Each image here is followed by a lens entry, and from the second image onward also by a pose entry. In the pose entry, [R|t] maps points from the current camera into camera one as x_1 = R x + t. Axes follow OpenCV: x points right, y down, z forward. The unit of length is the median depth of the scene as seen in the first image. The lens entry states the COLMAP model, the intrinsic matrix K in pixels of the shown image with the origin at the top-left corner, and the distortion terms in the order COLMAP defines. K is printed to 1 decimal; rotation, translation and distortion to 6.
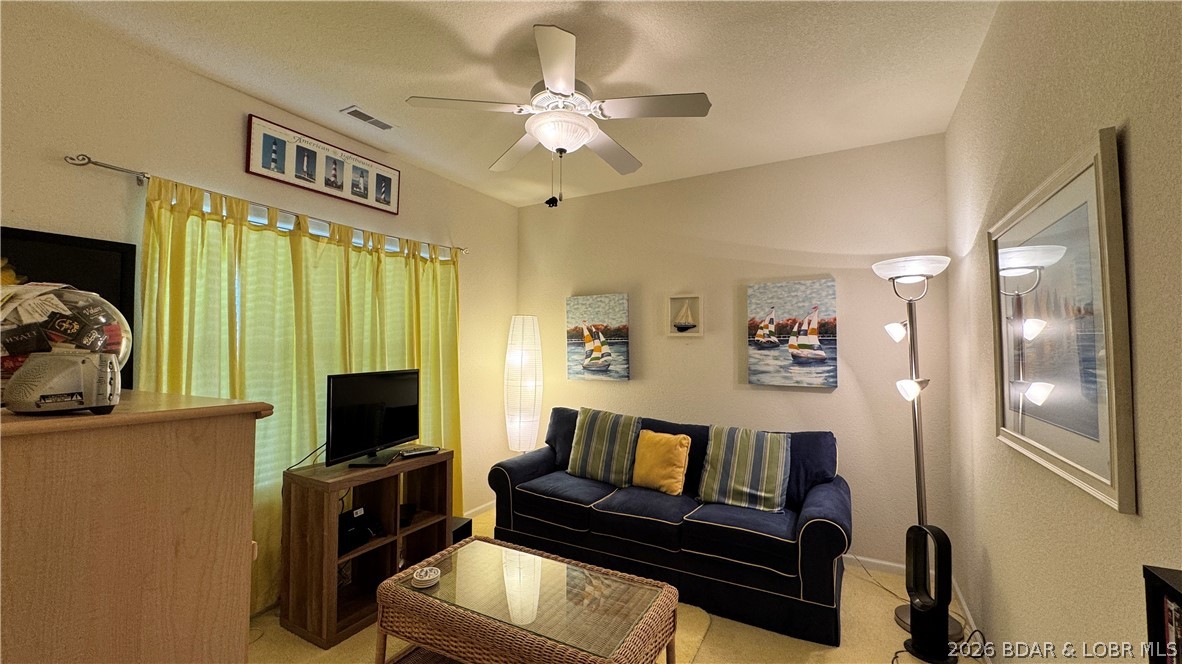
lens RADIAL K [[471.0, 0, 590.0], [0, 471.0, 333.0], [0, 0, 1]] dist [-0.001841, -0.000326]
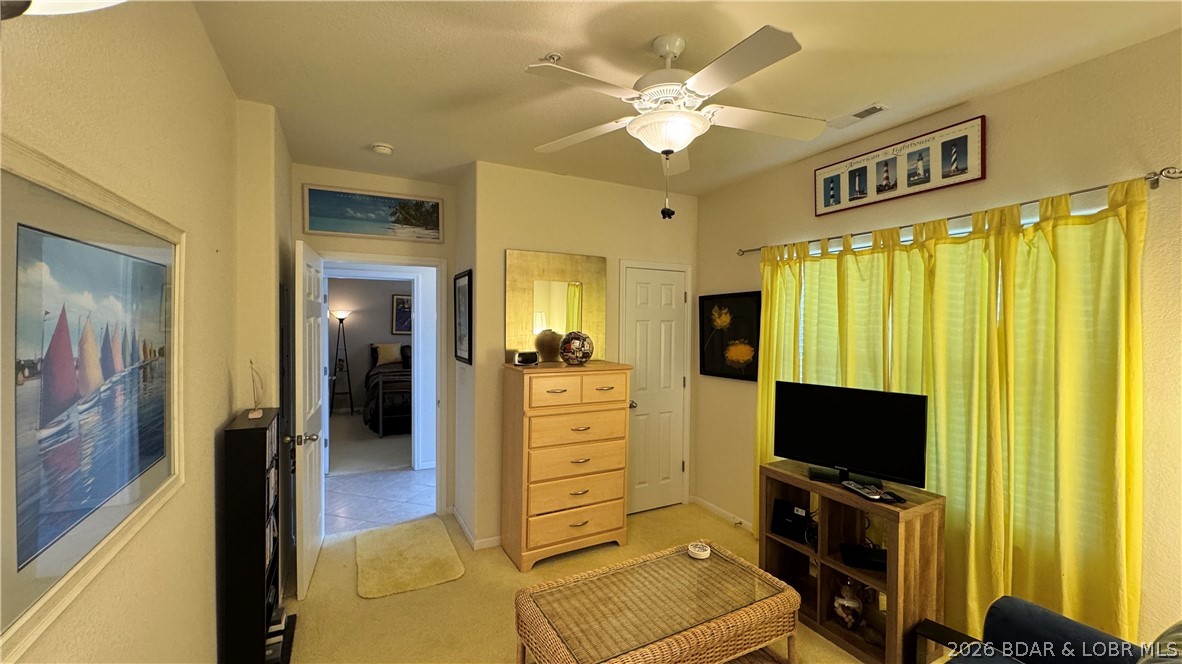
lens RADIAL K [[471.0, 0, 590.0], [0, 471.0, 333.0], [0, 0, 1]] dist [-0.001841, -0.000326]
pose [[-0.554235, -0.010619, -0.832293, 0.568849], [-0.009523, 0.999934, -0.006416, -0.012850], [0.832306, 0.004370, -0.554300, 1.035393]]
